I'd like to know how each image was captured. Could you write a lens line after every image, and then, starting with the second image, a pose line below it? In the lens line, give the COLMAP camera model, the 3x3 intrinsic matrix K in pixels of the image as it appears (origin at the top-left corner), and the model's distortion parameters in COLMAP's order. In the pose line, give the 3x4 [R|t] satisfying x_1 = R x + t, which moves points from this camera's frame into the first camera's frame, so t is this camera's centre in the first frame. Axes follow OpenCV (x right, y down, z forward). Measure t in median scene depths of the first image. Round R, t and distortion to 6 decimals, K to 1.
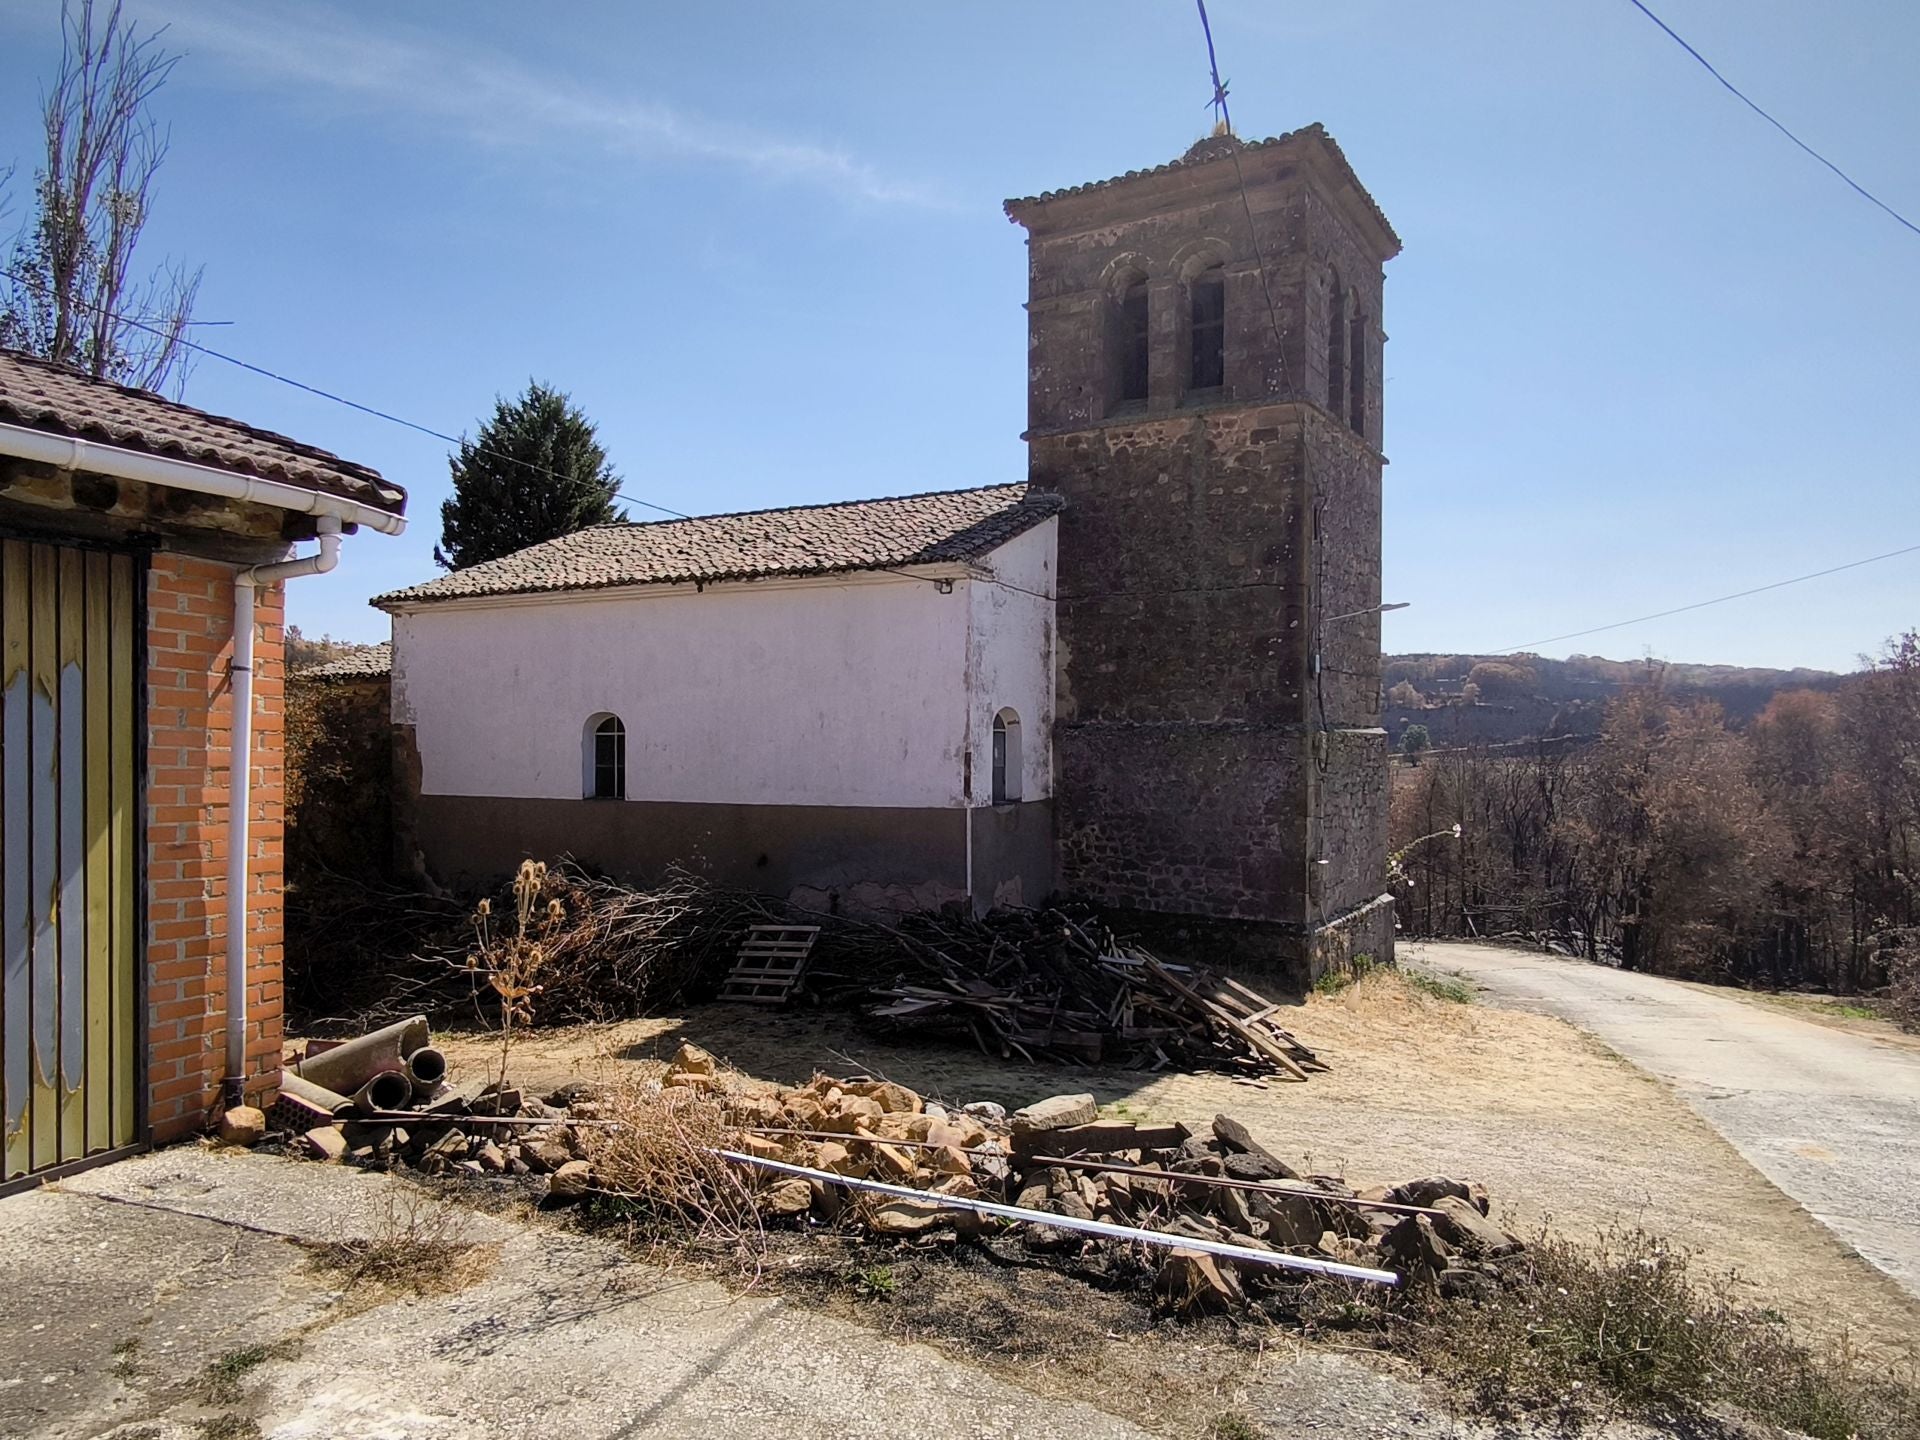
lens RADIAL K [[1236.9, 0, 962.2], [0, 1236.9, 745.9], [0, 0, 1]] dist [-0.048828, 0.036899]
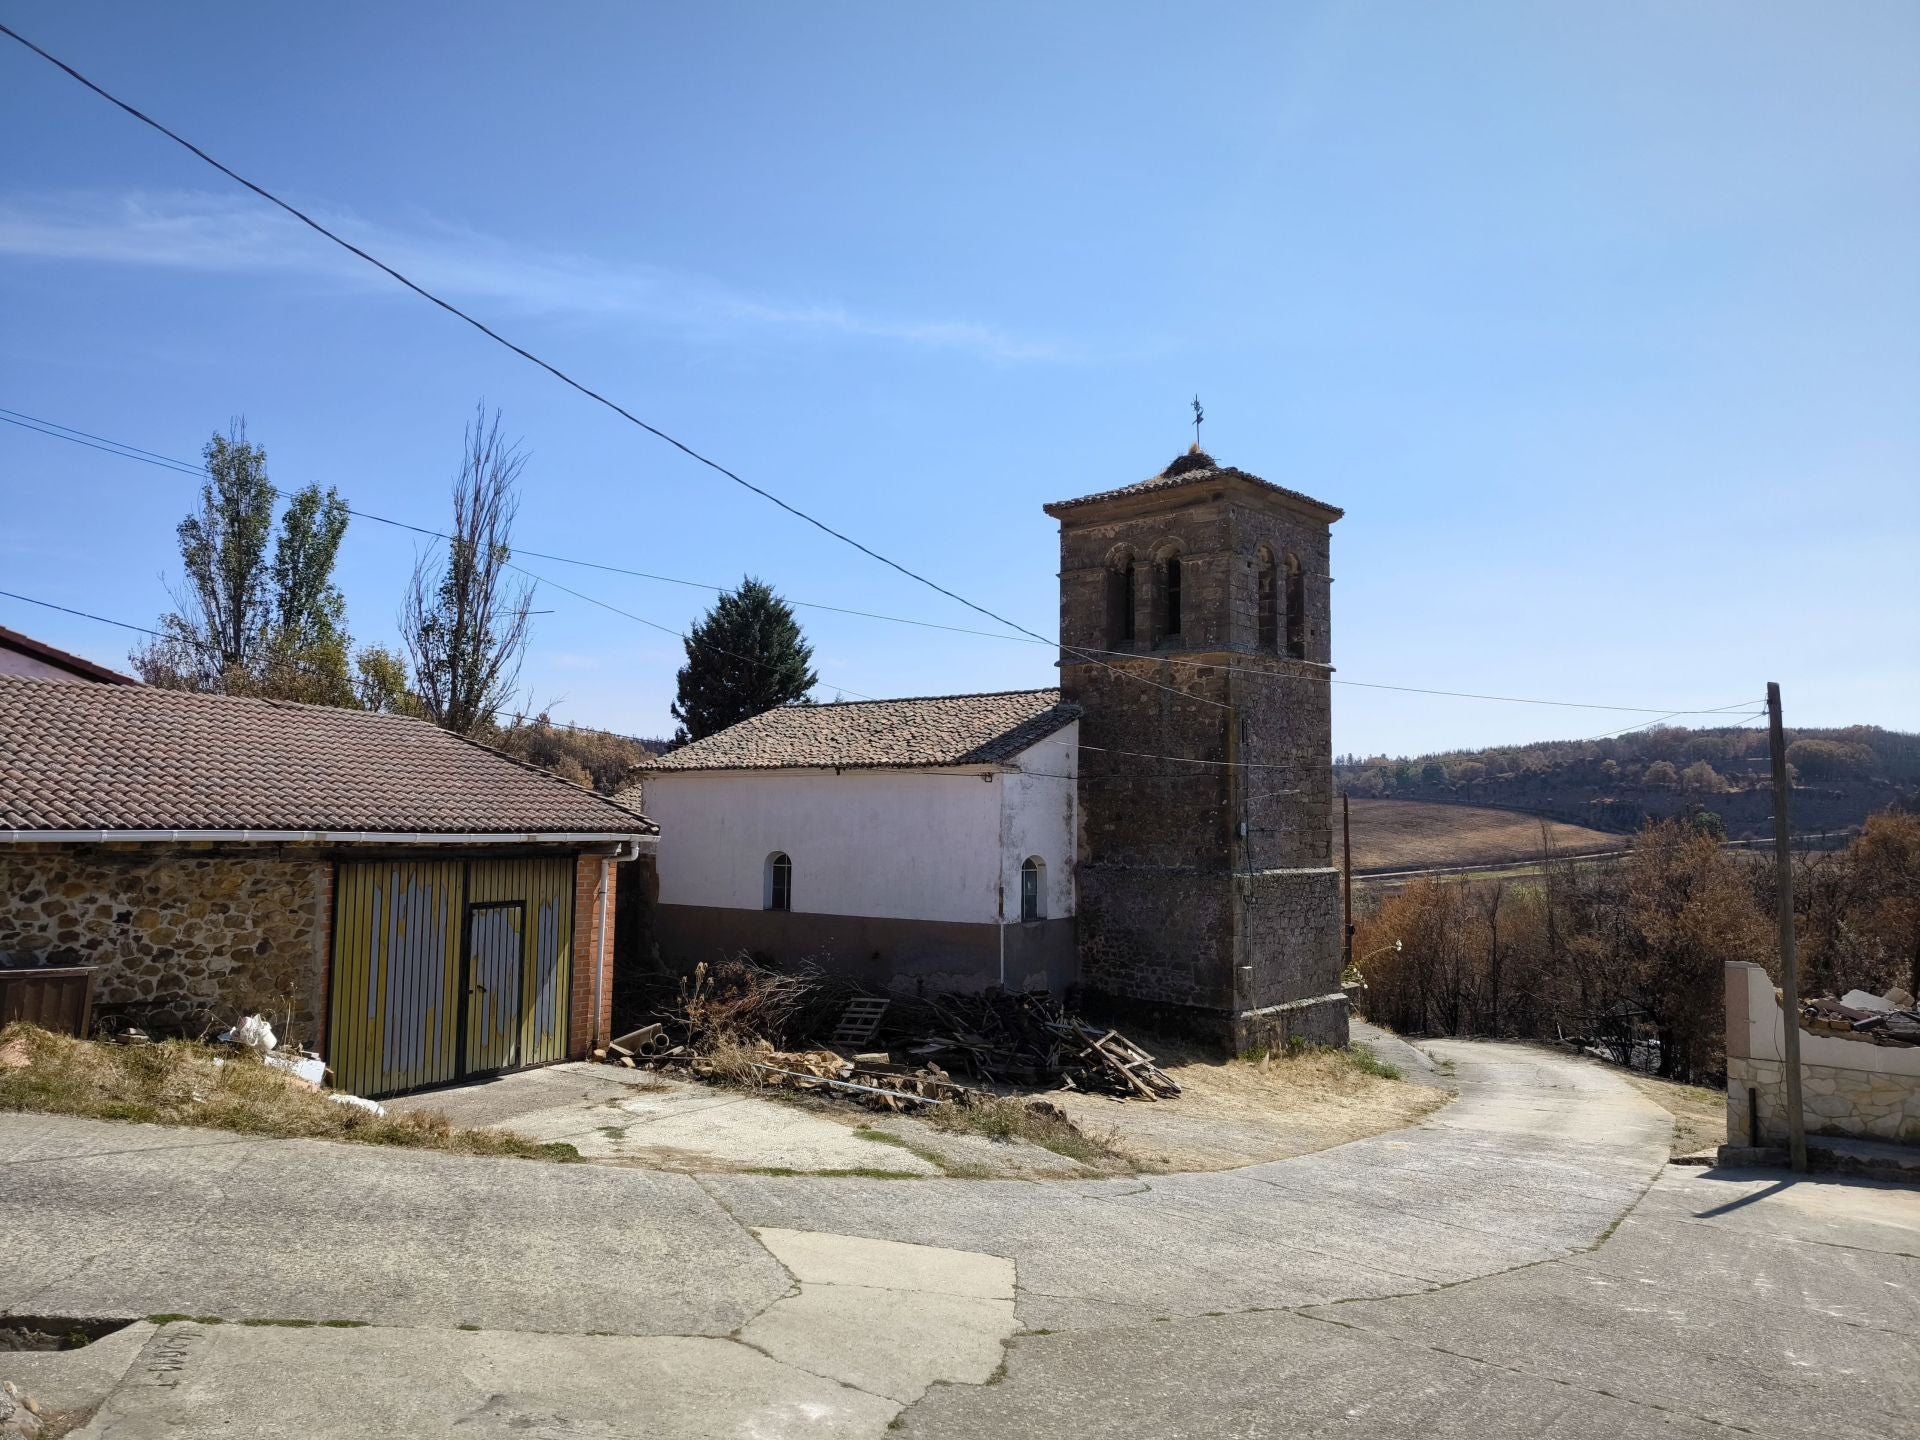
lens RADIAL K [[1299.5, 0, 960.0], [0, 1299.5, 720.0], [0, 0, 1]] dist [0.058611, -0.054502]
pose [[0.982625, -0.008527, -0.185407, 0.237109], [-0.006379, 0.996803, -0.079647, -0.067800], [0.185494, 0.079446, 0.979429, -0.555568]]
